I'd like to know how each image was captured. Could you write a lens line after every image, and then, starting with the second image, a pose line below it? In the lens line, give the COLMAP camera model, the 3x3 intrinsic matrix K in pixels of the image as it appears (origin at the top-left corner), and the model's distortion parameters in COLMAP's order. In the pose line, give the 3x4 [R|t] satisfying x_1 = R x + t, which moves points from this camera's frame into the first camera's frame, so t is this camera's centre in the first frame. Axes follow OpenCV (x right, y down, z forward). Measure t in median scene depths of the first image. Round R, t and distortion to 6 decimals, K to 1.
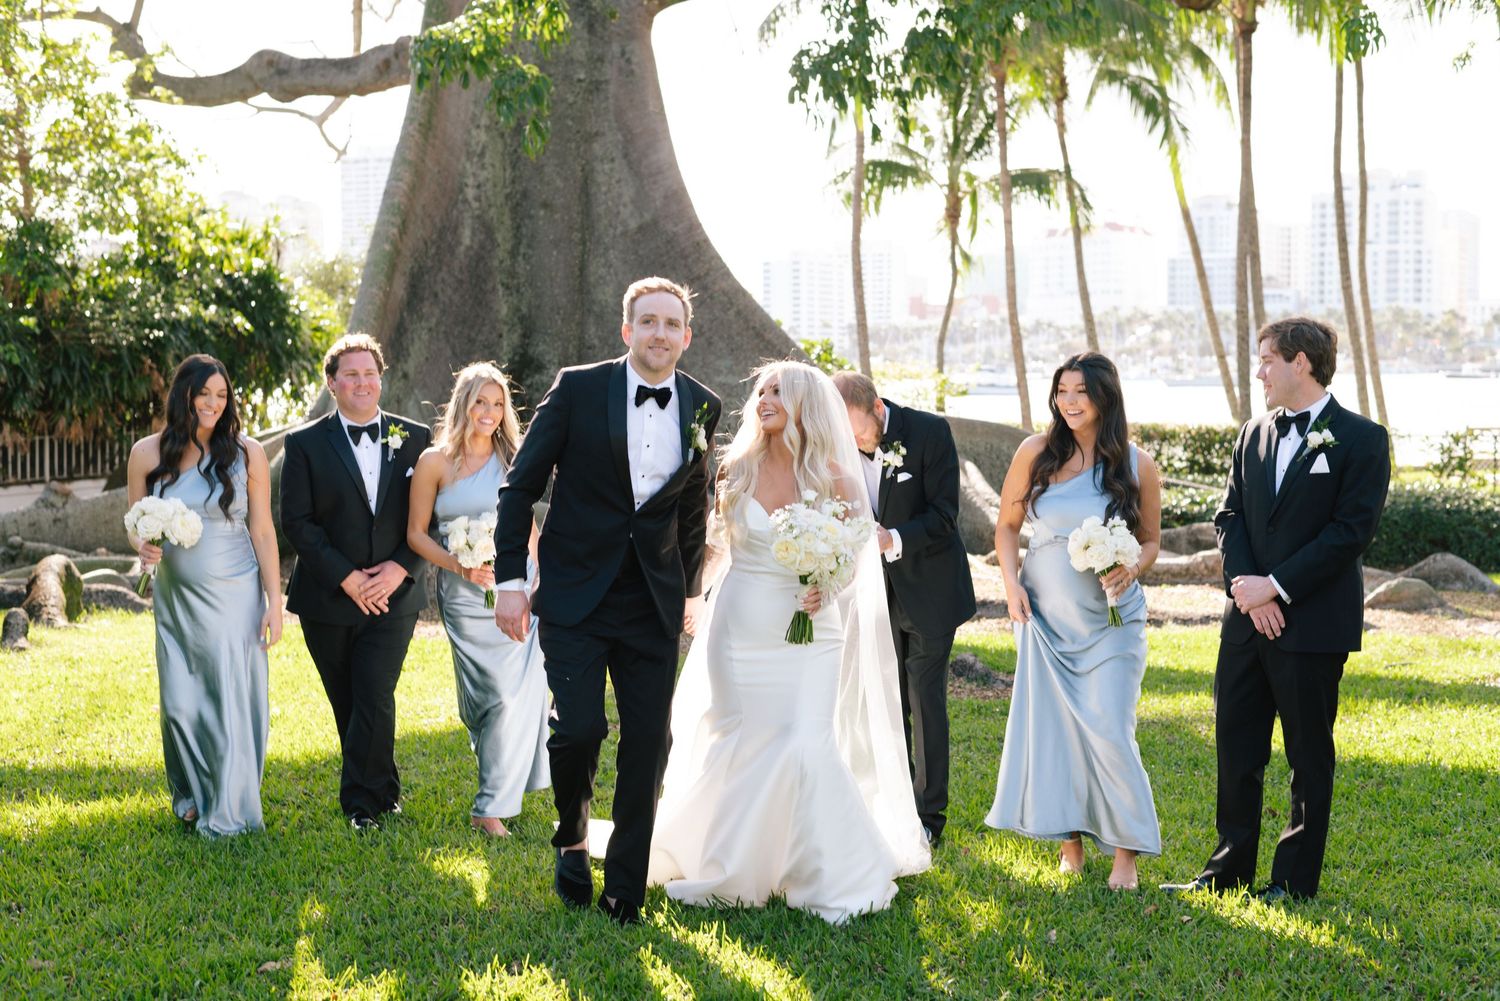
lens RADIAL K [[2173.2, 0, 765.0], [0, 2173.2, 528.2], [0, 0, 1]] dist [-0.019601, 0.026384]
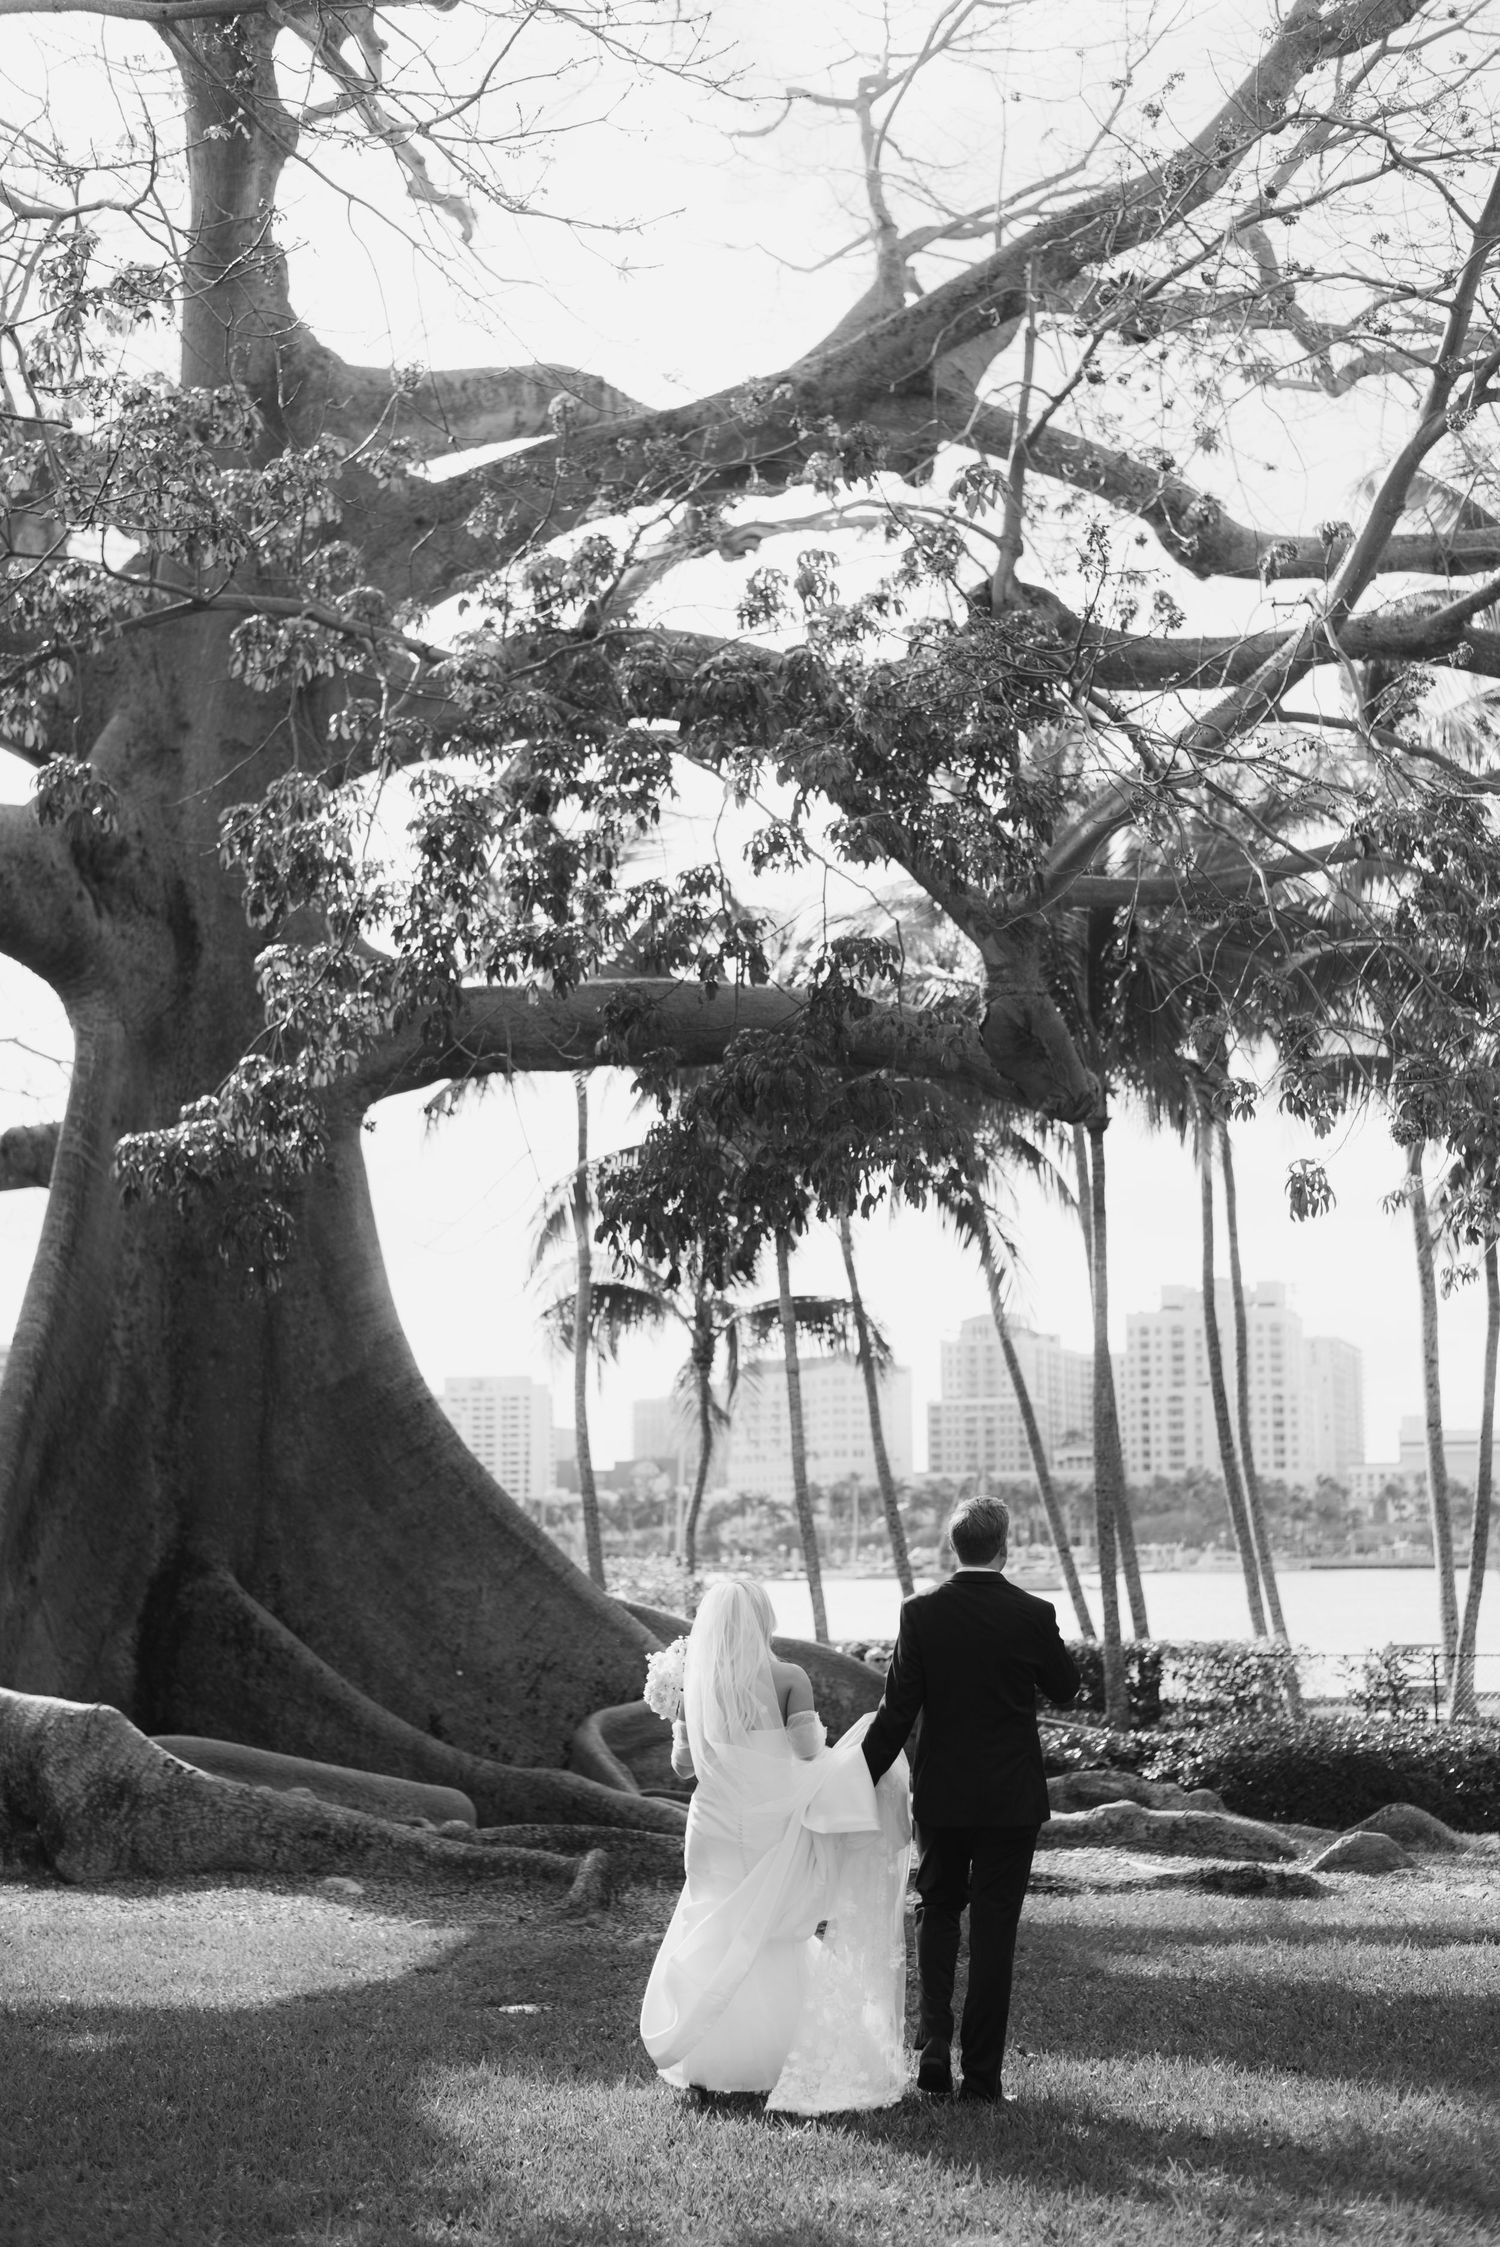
lens RADIAL K [[3170.7, 0, 750.0], [0, 3170.7, 1123.5], [0, 0, 1]] dist [-0.005678, -0.059970]
pose [[0.992119, 0.014469, 0.124463, -0.046535], [0.012037, 0.977710, -0.209613, 0.005865], [-0.124722, 0.209459, 0.969830, -0.093815]]
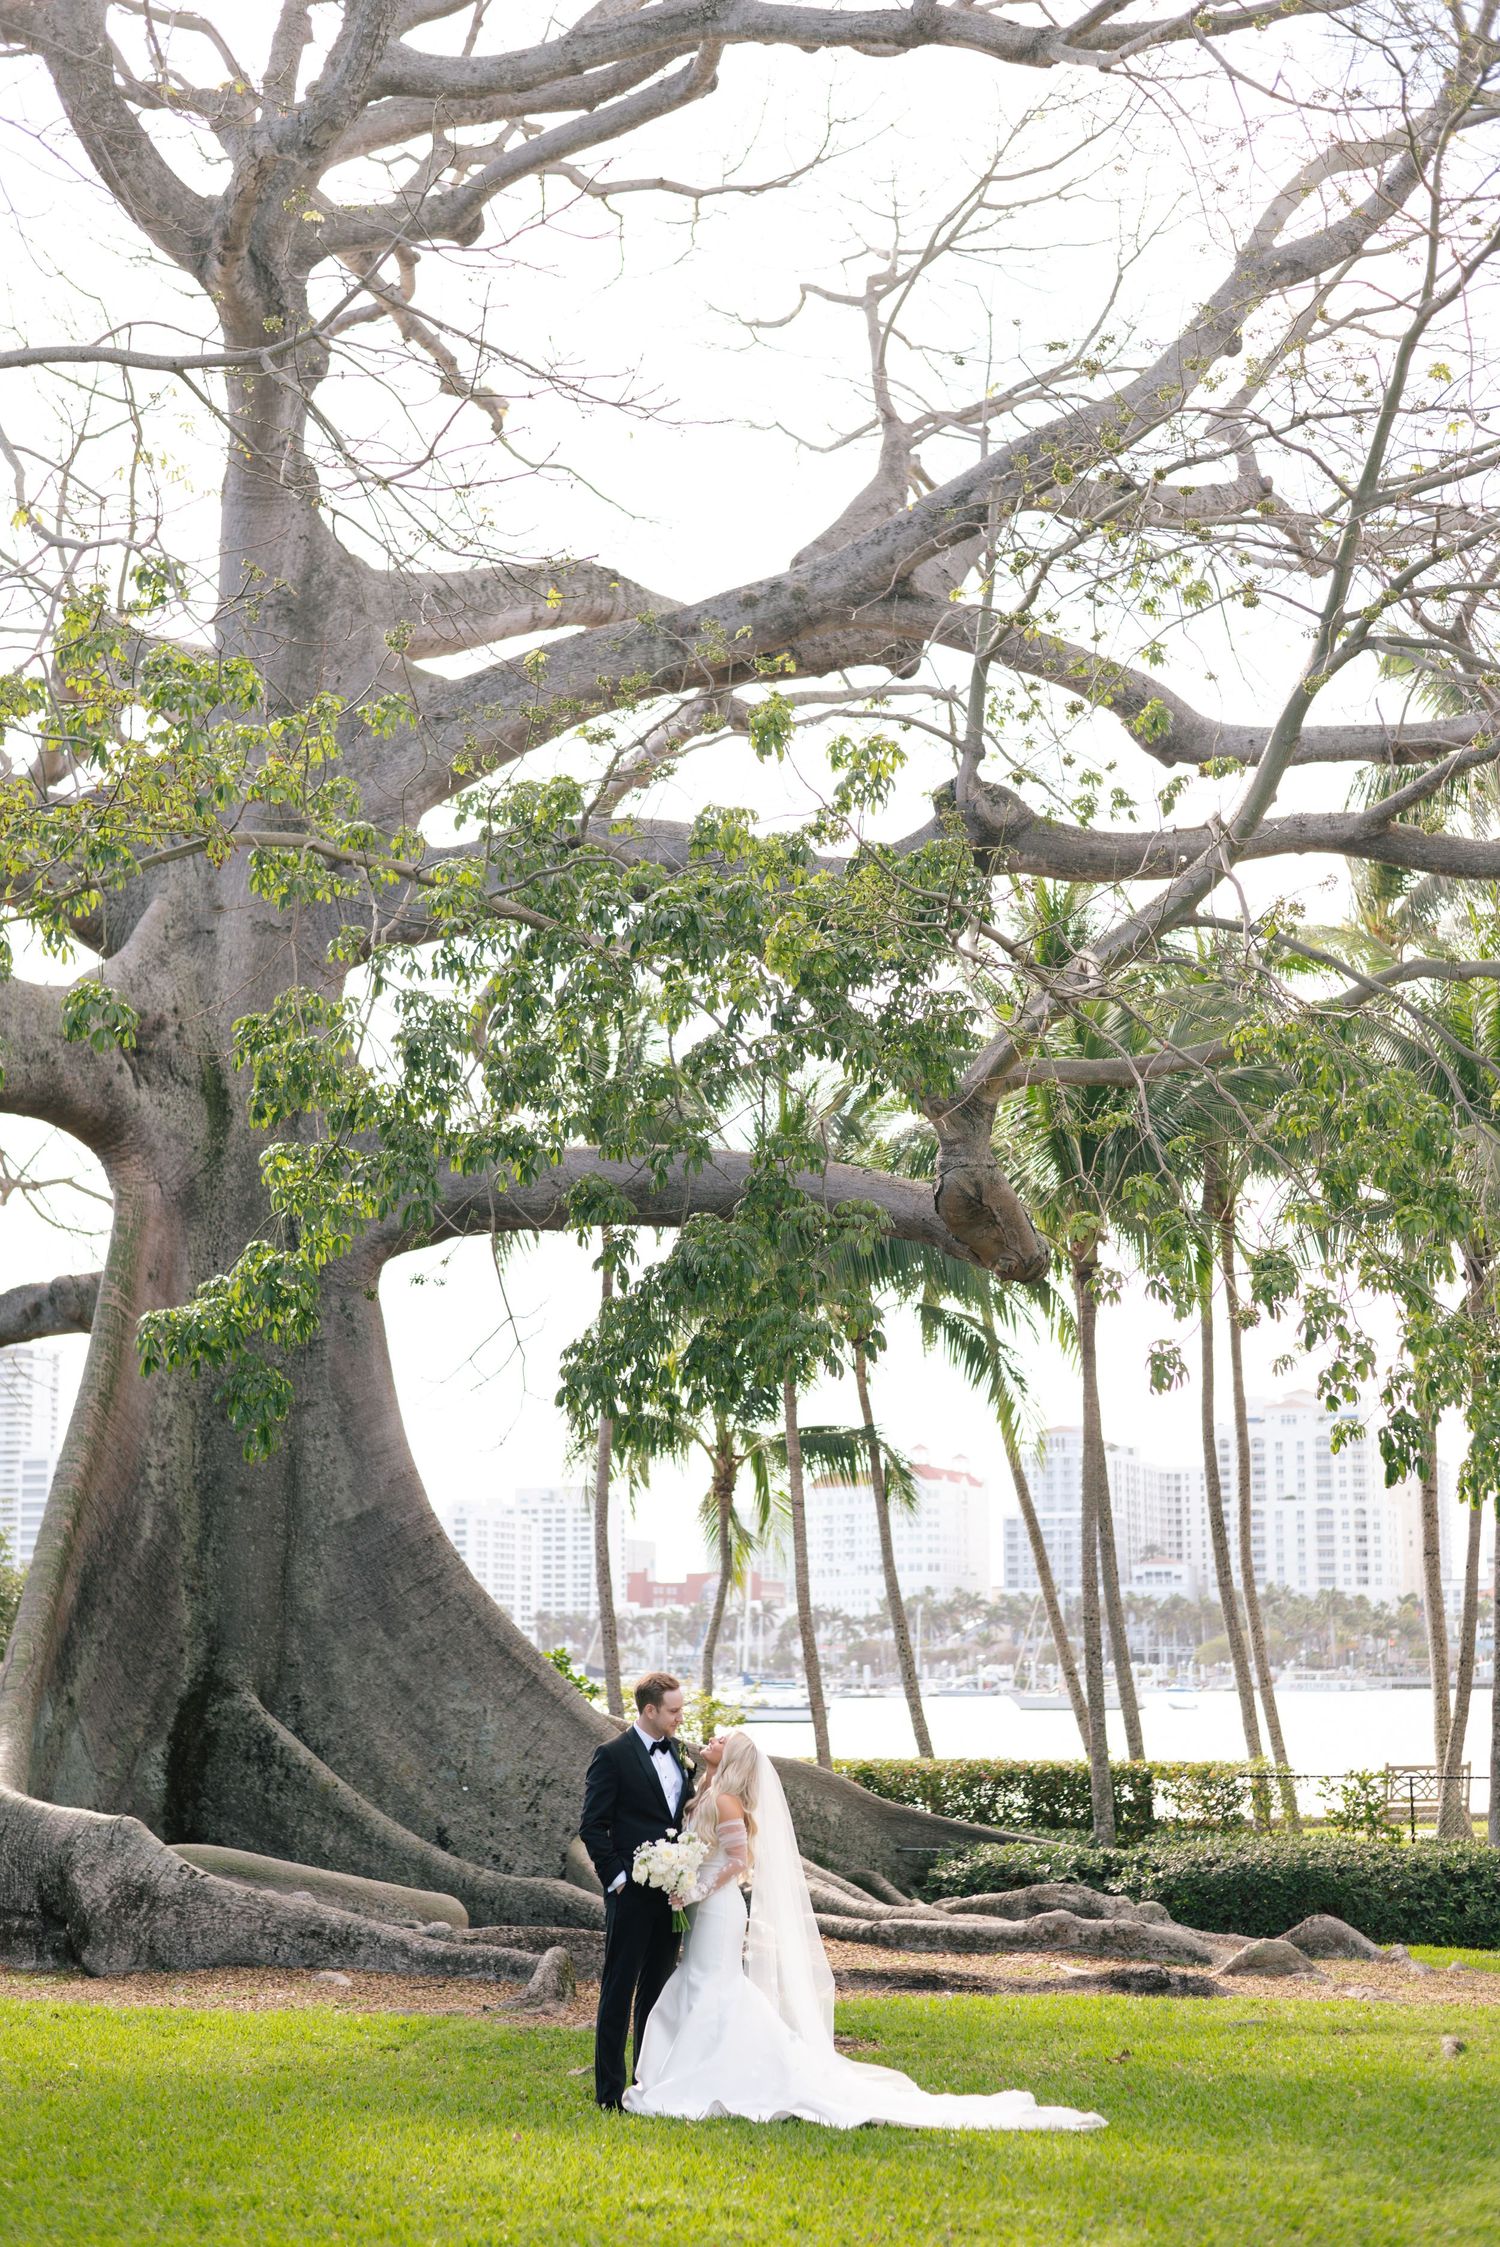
lens RADIAL K [[3200.0, 0, 750.0], [0, 3200.0, 1123.5], [0, 0, 1]] dist [0.001976, -0.064698]
pose [[0.994688, 0.019365, 0.101100, -0.030025], [0.005812, 0.970015, -0.242977, 0.009805], [-0.102773, 0.242274, 0.964749, -0.182579]]
